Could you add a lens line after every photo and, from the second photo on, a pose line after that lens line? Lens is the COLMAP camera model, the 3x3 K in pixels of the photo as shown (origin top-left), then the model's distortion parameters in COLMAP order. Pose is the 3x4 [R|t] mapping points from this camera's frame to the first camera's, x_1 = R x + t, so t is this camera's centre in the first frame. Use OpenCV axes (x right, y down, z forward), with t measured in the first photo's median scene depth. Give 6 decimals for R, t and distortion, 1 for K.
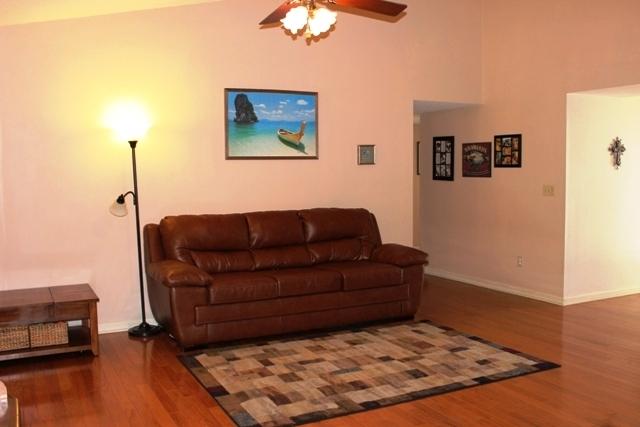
lens RADIAL K [[619.9, 0, 320.0], [0, 619.9, 213.5], [0, 0, 1]] dist [-0.097088, 0.019500]
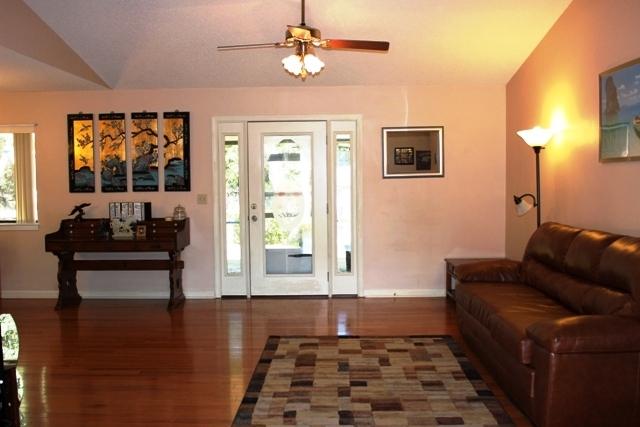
lens RADIAL K [[619.9, 0, 320.0], [0, 619.9, 213.5], [0, 0, 1]] dist [-0.097088, 0.019500]
pose [[-0.471213, 0.077268, -0.878629, 0.812235], [-0.032819, 0.993930, 0.105009, -0.103020], [0.881409, 0.078317, -0.465816, 1.181299]]
